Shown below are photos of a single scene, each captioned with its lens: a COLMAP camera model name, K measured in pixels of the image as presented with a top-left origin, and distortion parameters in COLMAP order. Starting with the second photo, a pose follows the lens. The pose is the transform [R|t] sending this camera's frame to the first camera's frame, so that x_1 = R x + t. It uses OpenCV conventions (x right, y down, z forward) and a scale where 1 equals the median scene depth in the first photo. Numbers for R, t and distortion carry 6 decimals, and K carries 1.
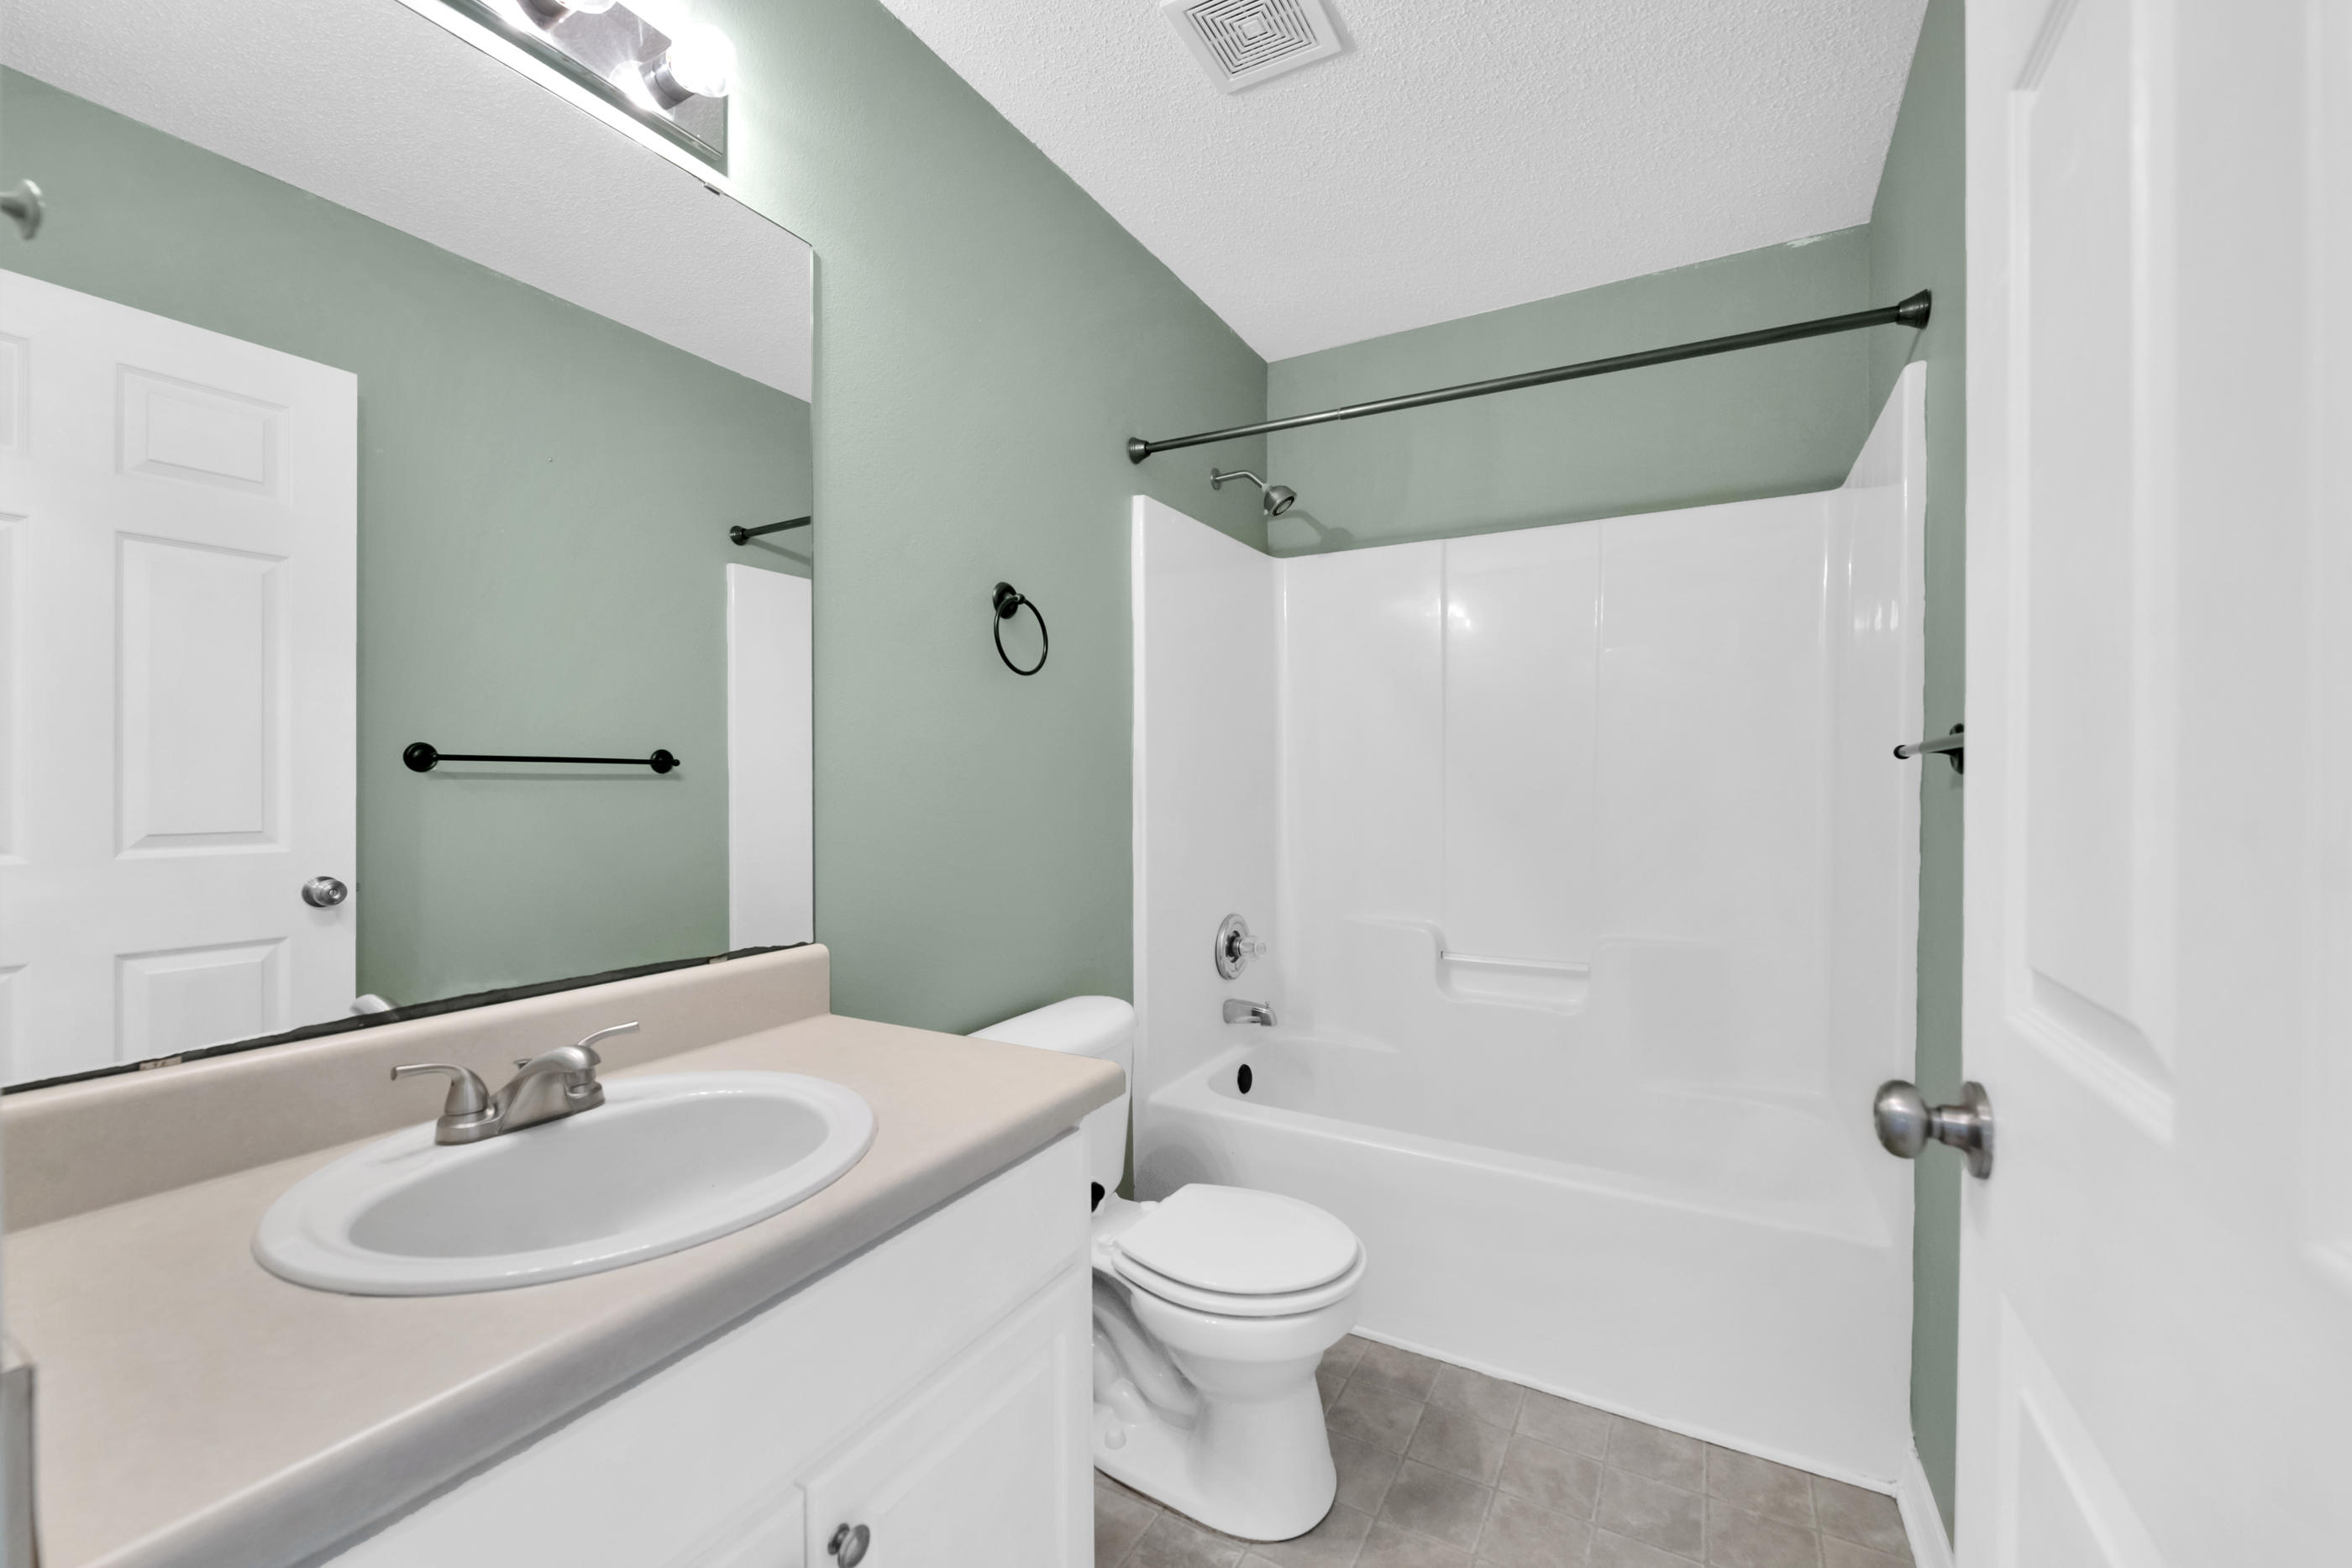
lens RADIAL K [[972.2, 0, 1170.3], [0, 972.2, 787.8], [0, 0, 1]] dist [0.000048, -0.000572]
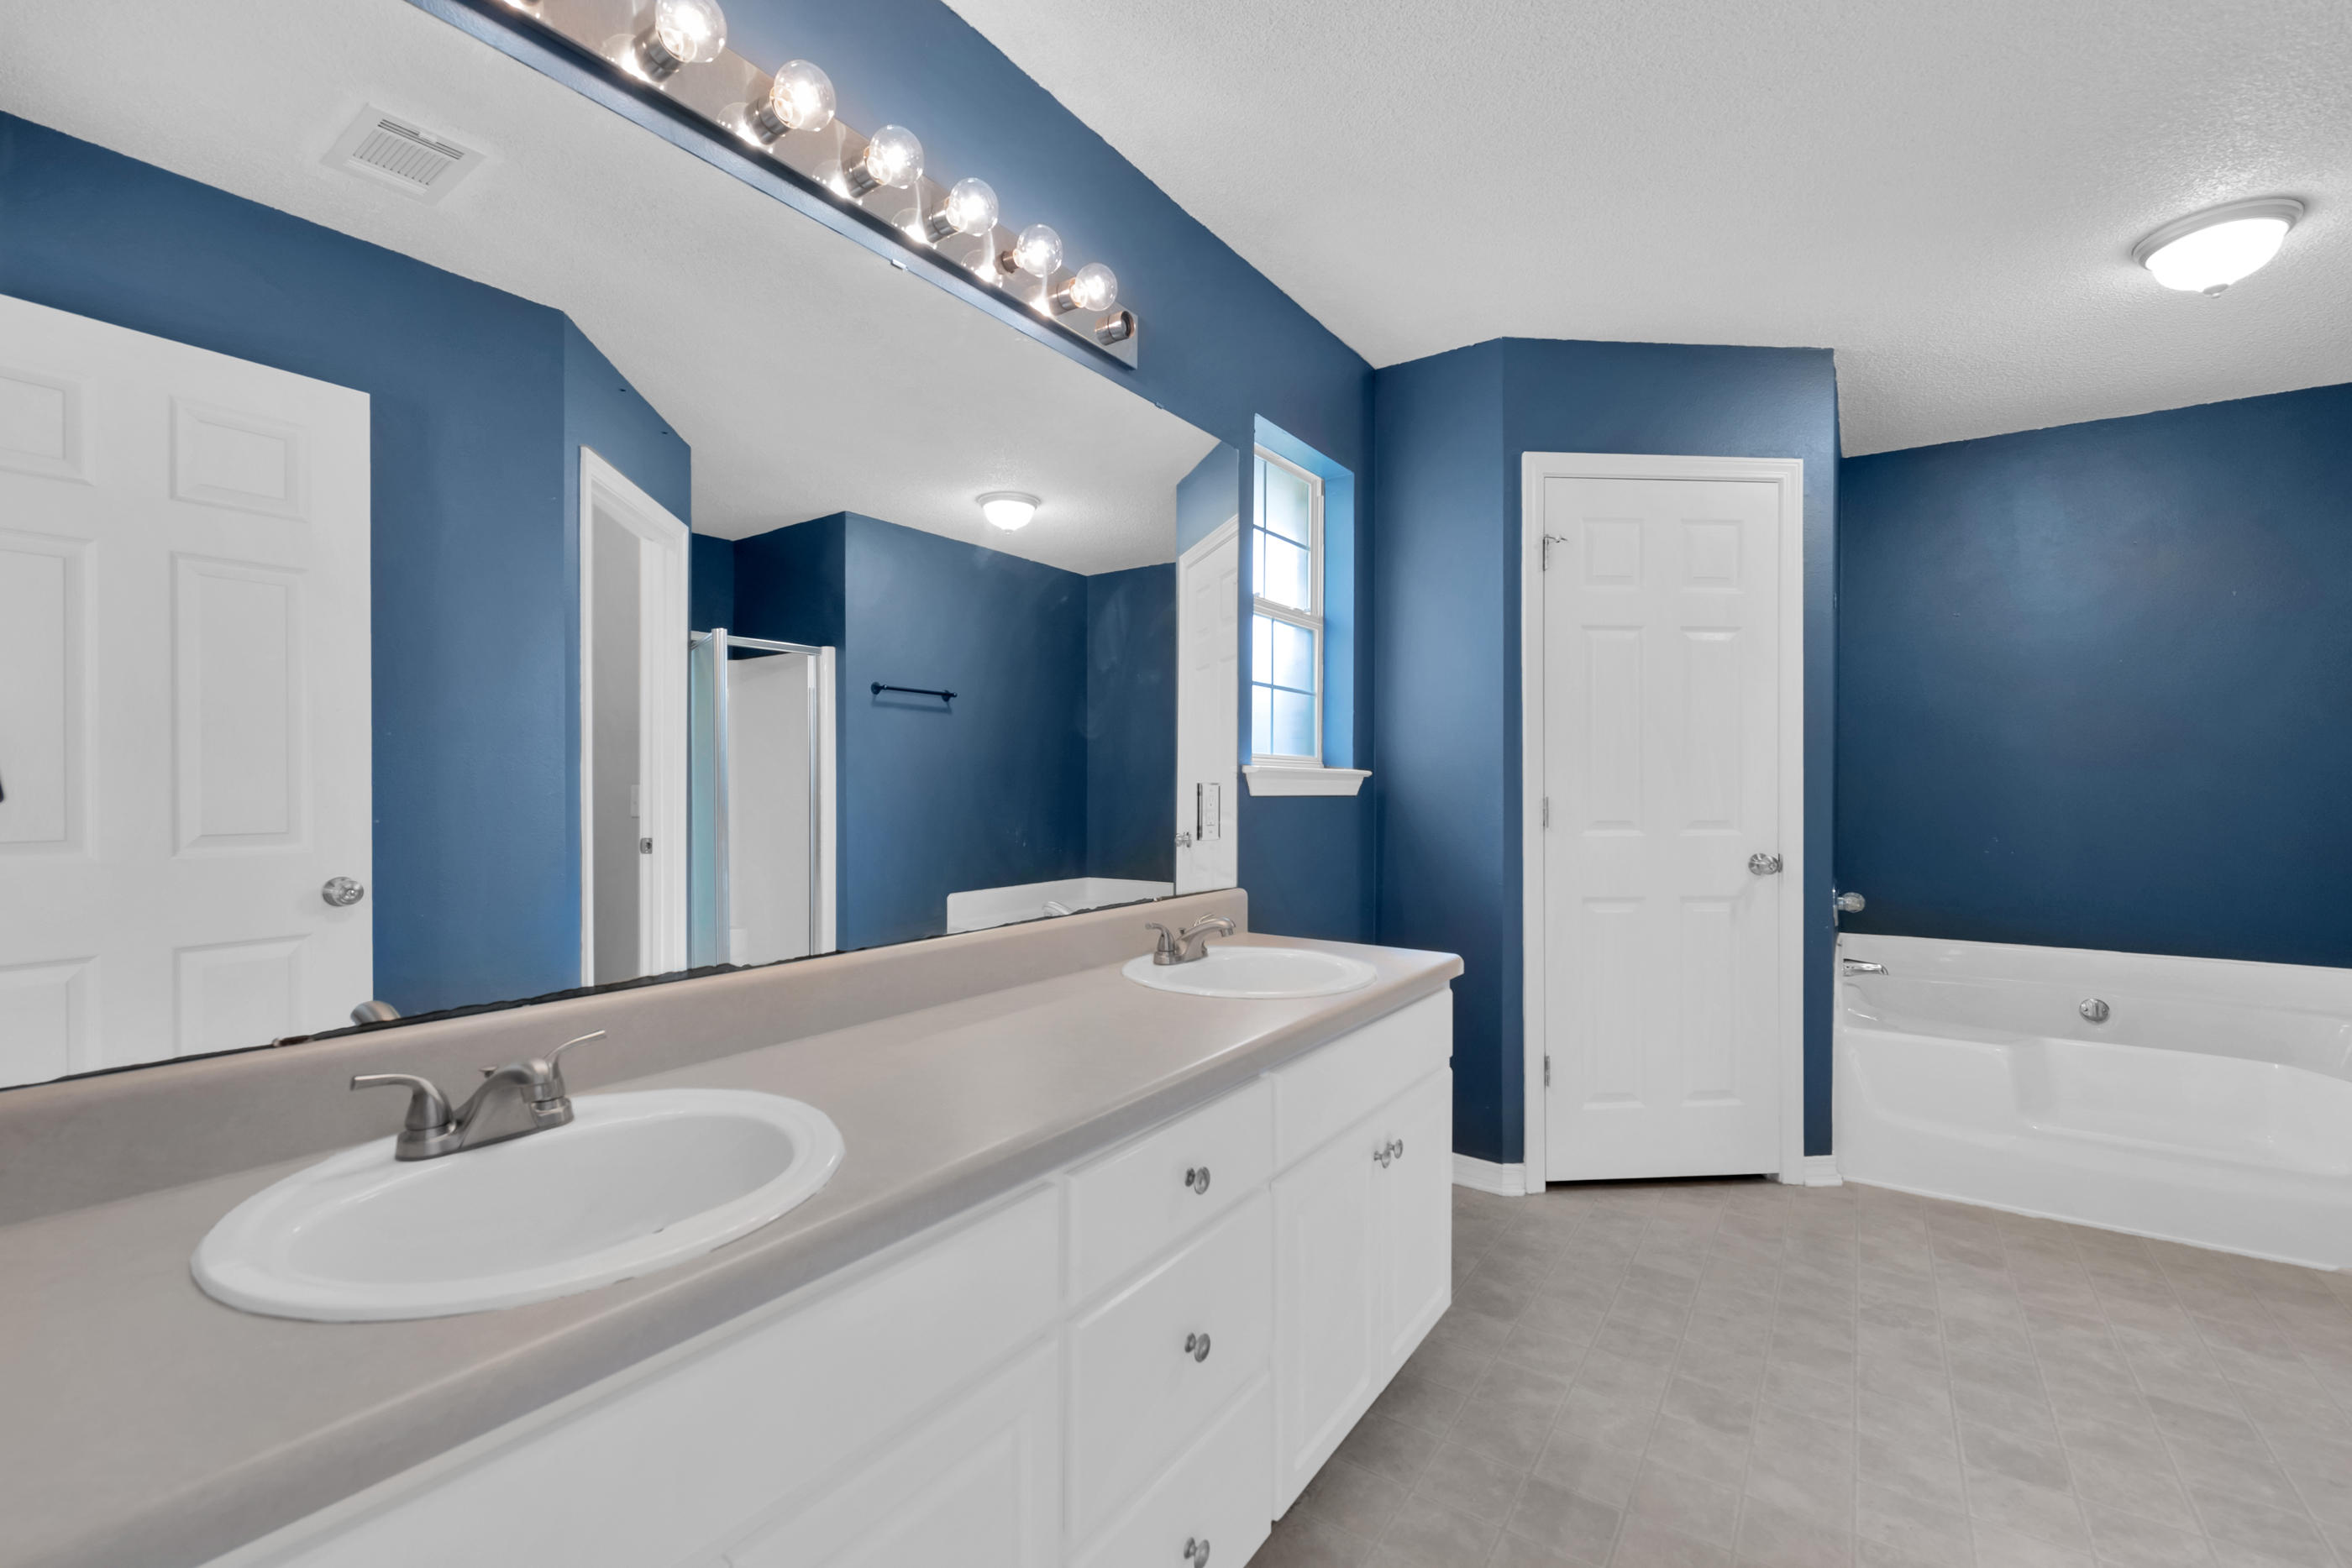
lens RADIAL K [[963.9, 0, 1124.3], [0, 963.9, 800.4], [0, 0, 1]] dist [0.000598, 0.000022]
pose [[0.990768, 0.008154, -0.135324, 0.079756], [-0.007421, 0.999955, 0.005925, -0.000301], [0.135366, -0.004866, 0.990784, 0.142857]]
